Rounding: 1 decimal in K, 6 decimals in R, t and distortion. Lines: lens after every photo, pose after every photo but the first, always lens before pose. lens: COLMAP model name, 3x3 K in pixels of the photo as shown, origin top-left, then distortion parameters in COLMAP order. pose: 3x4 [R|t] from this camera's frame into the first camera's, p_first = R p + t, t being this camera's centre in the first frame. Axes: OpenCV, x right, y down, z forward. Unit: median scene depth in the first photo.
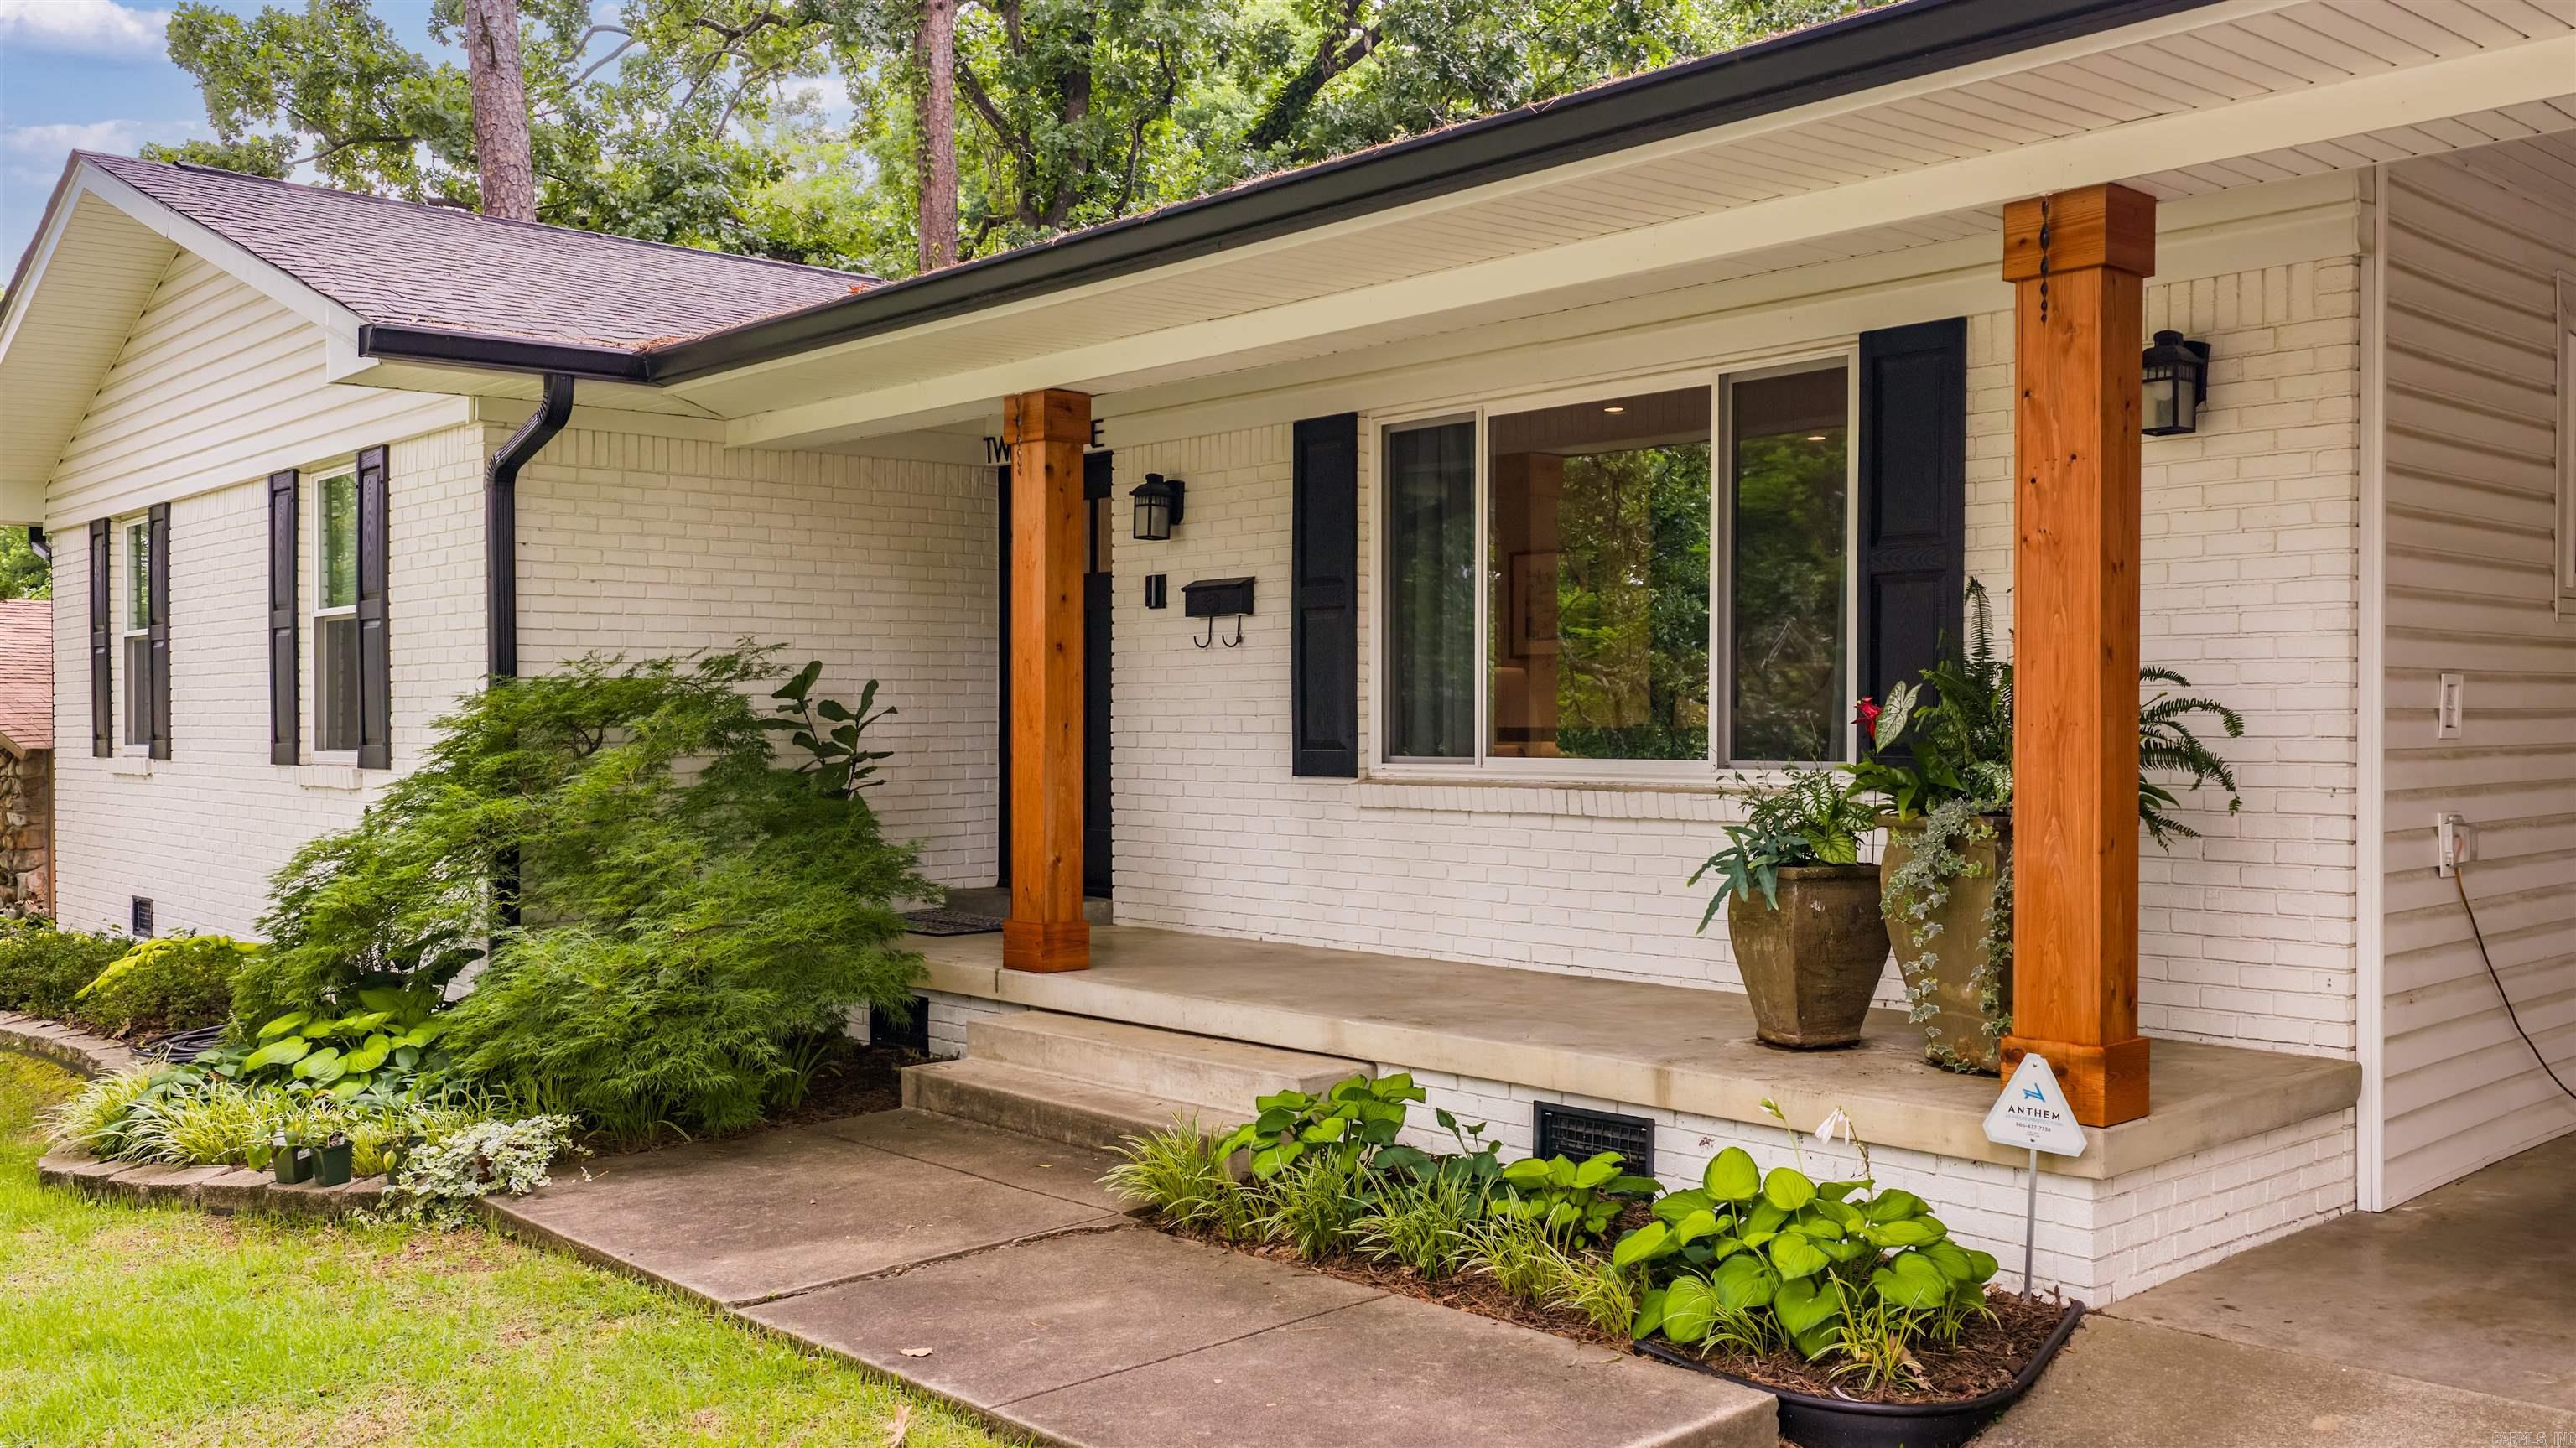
lens RADIAL K [[2219.0, 0, 1278.2], [0, 2219.0, 721.9], [0, 0, 1]] dist [-0.004559, -0.010166]
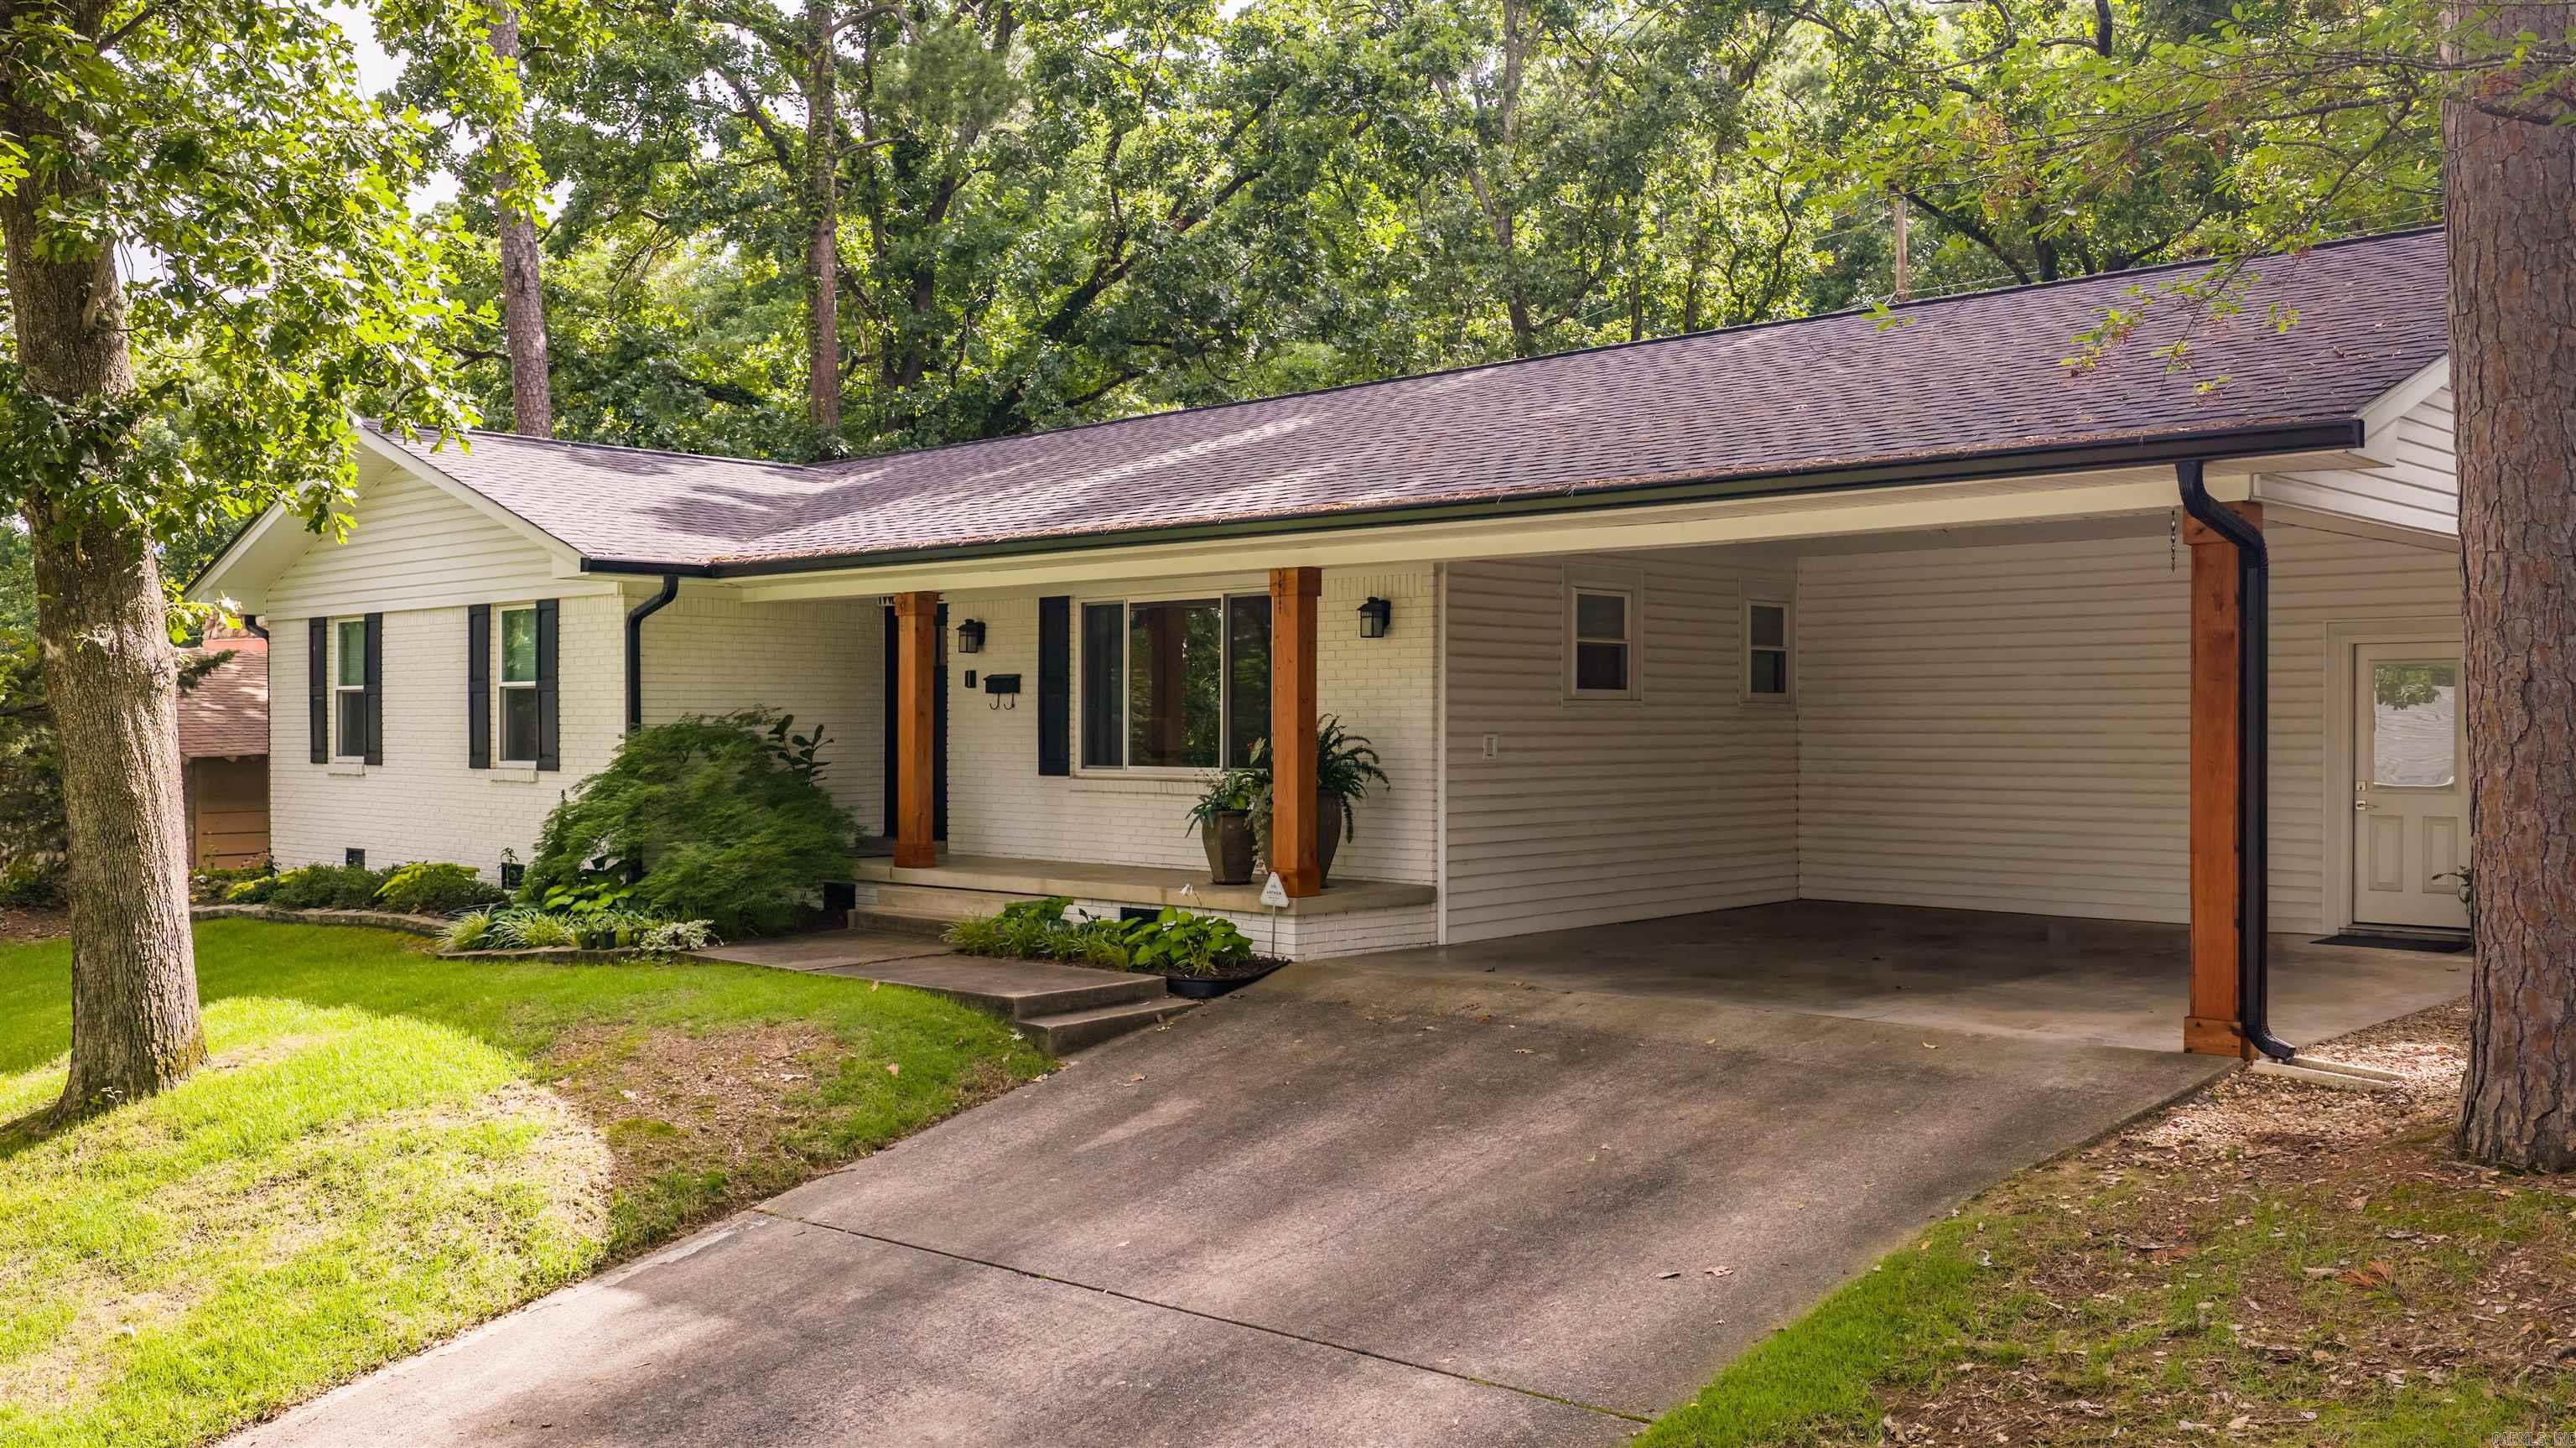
lens RADIAL K [[2219.0, 0, 1308.1], [0, 2219.0, 731.2], [0, 0, 1]] dist [-0.004559, -0.010166]
pose [[0.996375, 0.002725, 0.085027, 0.081863], [-0.002989, 0.999991, 0.002971, -0.022735], [-0.085018, -0.003214, 0.996374, -1.056010]]
